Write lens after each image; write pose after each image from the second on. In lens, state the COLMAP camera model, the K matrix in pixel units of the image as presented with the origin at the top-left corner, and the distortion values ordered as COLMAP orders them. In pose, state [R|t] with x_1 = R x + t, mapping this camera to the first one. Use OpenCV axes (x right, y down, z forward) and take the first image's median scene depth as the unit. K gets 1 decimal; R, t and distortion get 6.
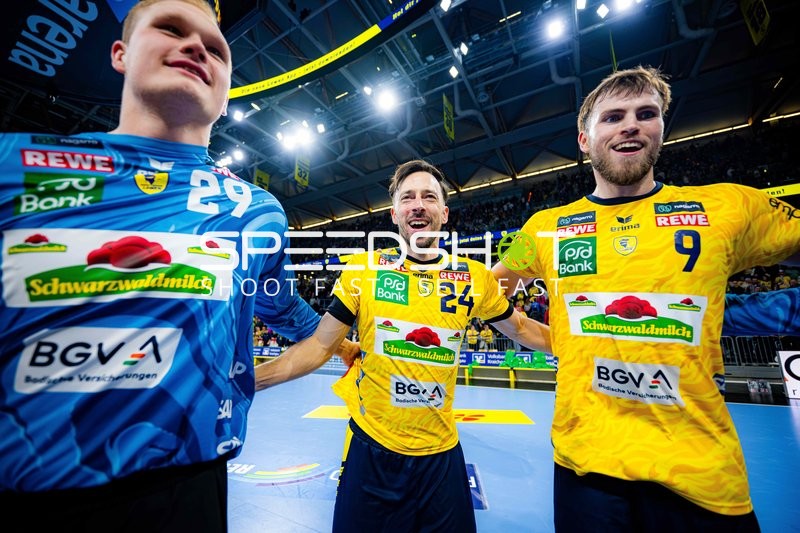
lens RADIAL K [[322.0, 0, 397.0], [0, 322.0, 265.6], [0, 0, 1]] dist [-0.021549, 0.000915]
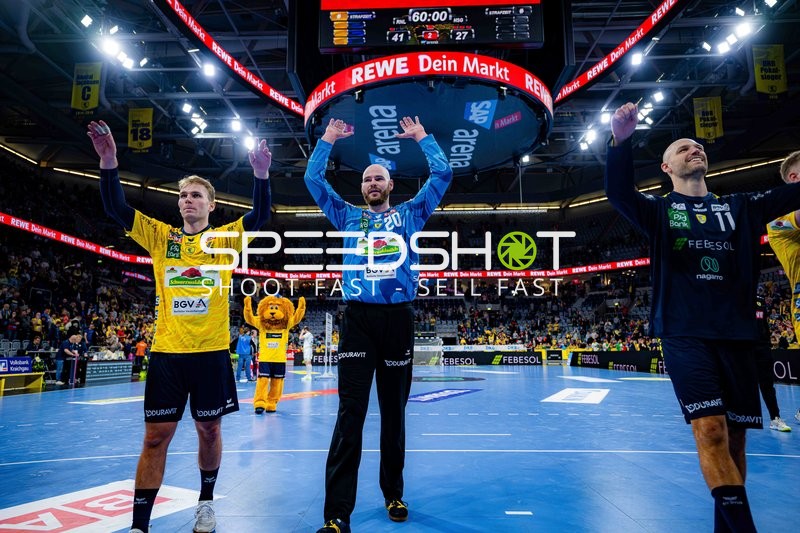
lens RADIAL K [[523.4, 0, 394.6], [0, 523.4, 264.9], [0, 0, 1]] dist [0.020653, 0.002082]
pose [[0.471848, -0.145971, -0.869513, 0.309934], [0.191876, 0.979564, -0.060323, -0.028310], [0.860548, -0.138376, 0.490213, -0.220890]]
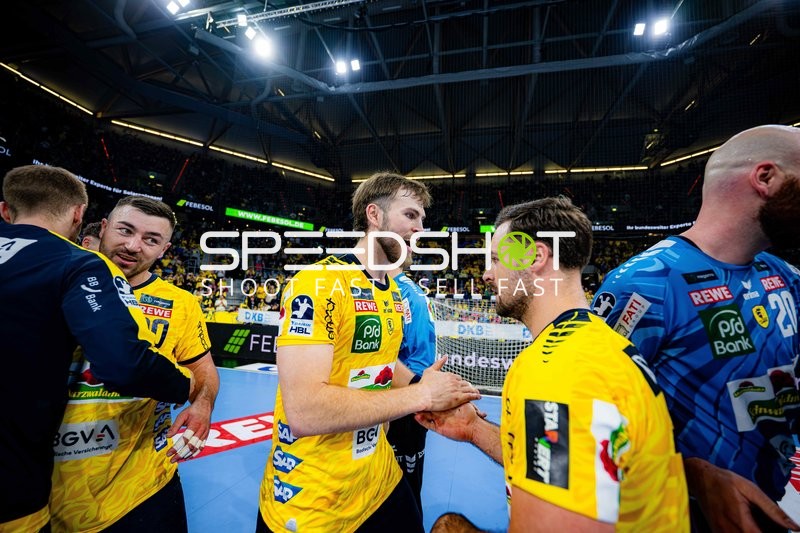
lens RADIAL K [[322.2, 0, 400.7], [0, 322.2, 264.4], [0, 0, 1]] dist [-0.022070, 0.001053]
pose [[0.297847, -0.135850, -0.944898, -0.833198], [0.156979, 0.983318, -0.091891, 0.093673], [0.941618, -0.120960, 0.314204, 0.436598]]
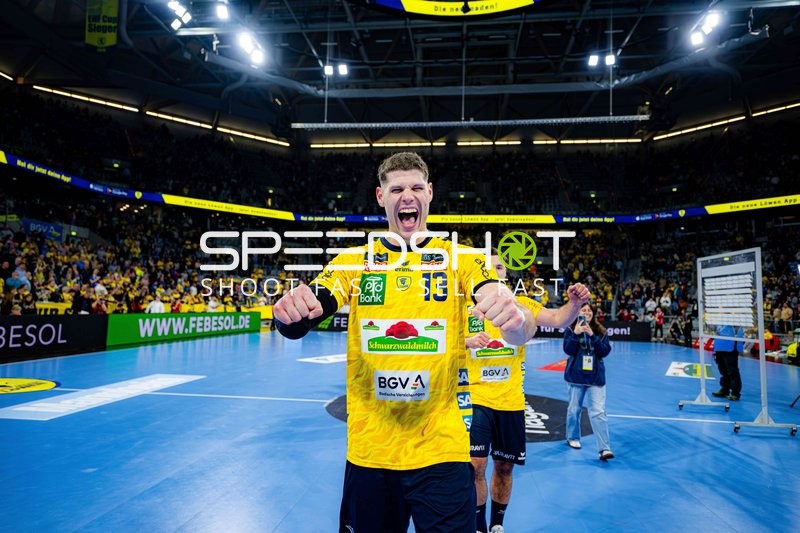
lens RADIAL K [[523.4, 0, 394.6], [0, 523.4, 264.9], [0, 0, 1]] dist [0.020653, 0.002082]
pose [[0.394285, -0.061645, -0.916918, -0.085419], [0.173566, 0.984786, 0.008428, 0.004779], [0.902449, -0.162469, 0.398986, 0.030030]]
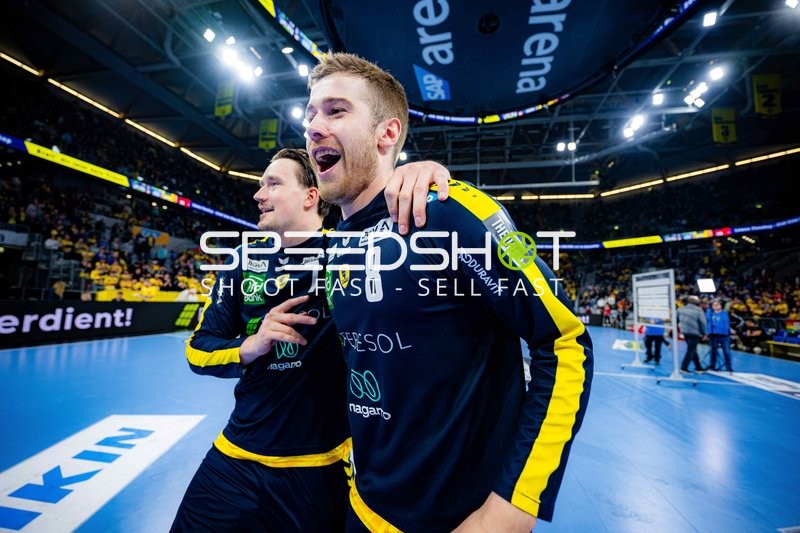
lens RADIAL K [[326.5, 0, 394.5], [0, 326.5, 264.2], [0, 0, 1]] dist [-0.018540, 0.000051]
pose [[0.289601, -0.086775, -0.953206, -0.070793], [0.163388, 0.985747, -0.040098, -0.000799], [0.943099, -0.144130, 0.299651, 0.010260]]
